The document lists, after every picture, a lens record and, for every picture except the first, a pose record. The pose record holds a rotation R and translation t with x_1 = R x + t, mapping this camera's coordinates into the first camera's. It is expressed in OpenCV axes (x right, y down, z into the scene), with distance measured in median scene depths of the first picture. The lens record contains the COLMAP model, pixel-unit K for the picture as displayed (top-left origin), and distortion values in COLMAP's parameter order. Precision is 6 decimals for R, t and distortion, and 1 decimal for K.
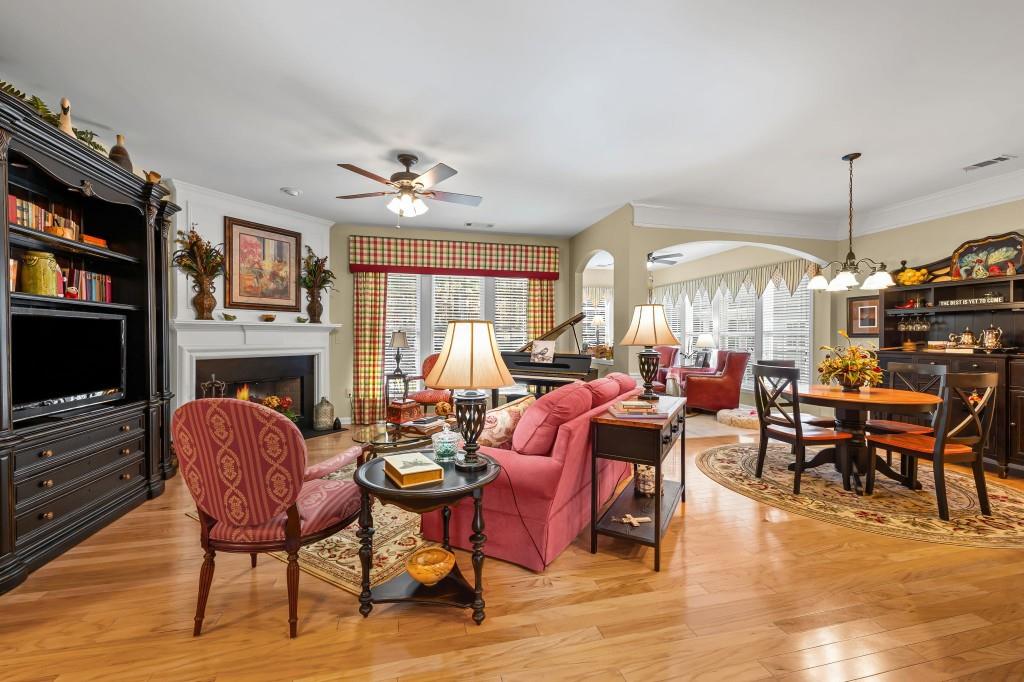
lens RADIAL K [[402.0, 0, 511.7], [0, 402.0, 337.8], [0, 0, 1]] dist [-0.000912, -0.000088]
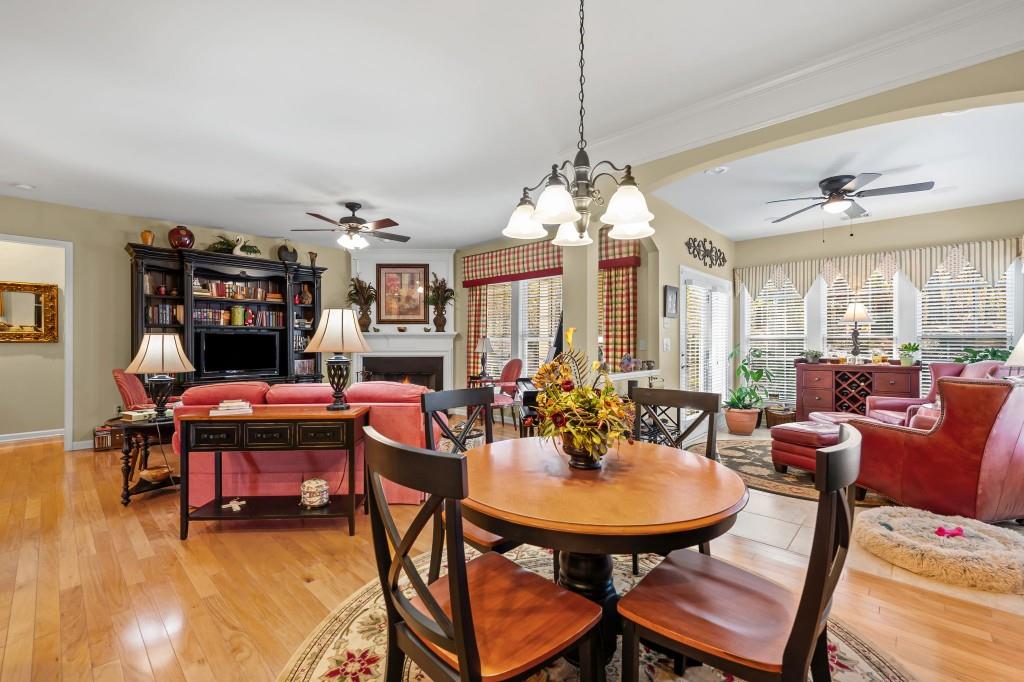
lens RADIAL K [[429.5, 0, 512.0], [0, 429.5, 341.0], [0, 0, 1]] dist [-0.000755, -0.000004]
pose [[0.551702, -0.003586, -0.834034, 0.859621], [0.000049, 0.999991, -0.004267, -0.001540], [0.834042, 0.002313, 0.551697, 0.484483]]
